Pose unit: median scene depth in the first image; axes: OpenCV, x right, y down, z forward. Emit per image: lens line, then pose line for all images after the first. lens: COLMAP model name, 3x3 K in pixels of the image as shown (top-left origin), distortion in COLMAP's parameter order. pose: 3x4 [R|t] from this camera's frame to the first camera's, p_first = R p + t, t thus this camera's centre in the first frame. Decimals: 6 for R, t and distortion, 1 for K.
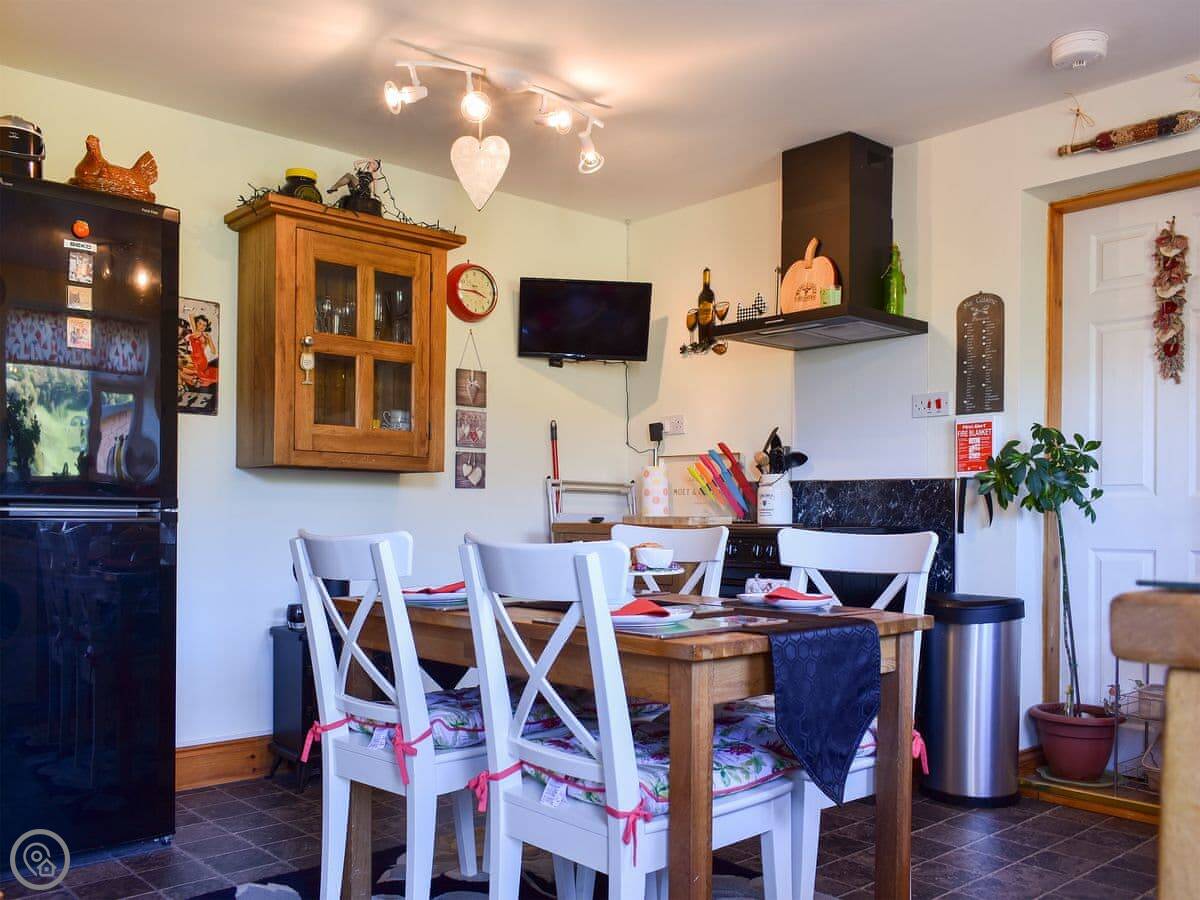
lens RADIAL K [[1029.0, 0, 597.0], [0, 1029.0, 487.5], [0, 0, 1]] dist [-0.015870, -0.009324]
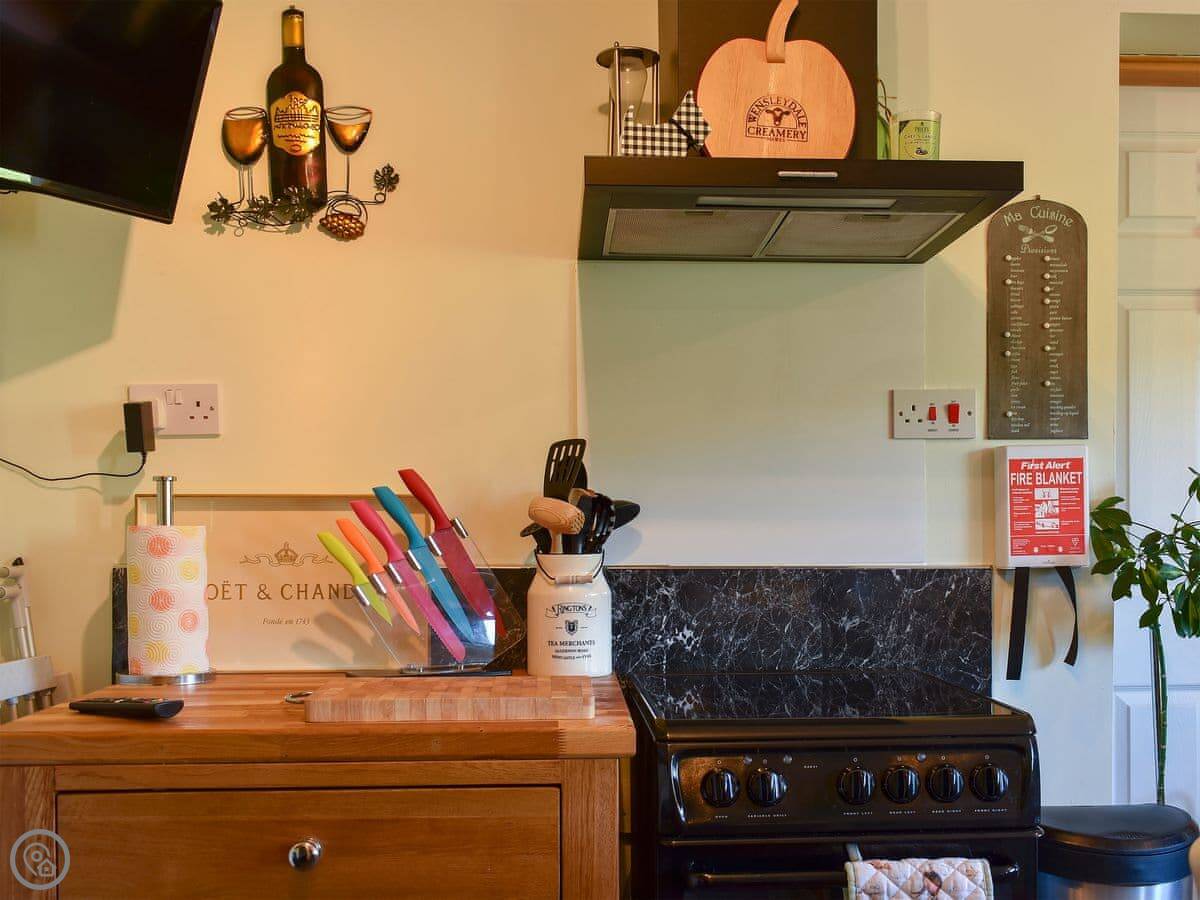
lens RADIAL K [[1318.6, 0, 598.2], [0, 1318.6, 525.6], [0, 0, 1]] dist [0.016370, 0.014884]
pose [[0.620953, -0.005134, 0.783831, -0.253535], [-0.012492, 0.999787, 0.016445, -0.035721], [-0.783748, -0.020003, 0.620756, 0.723558]]
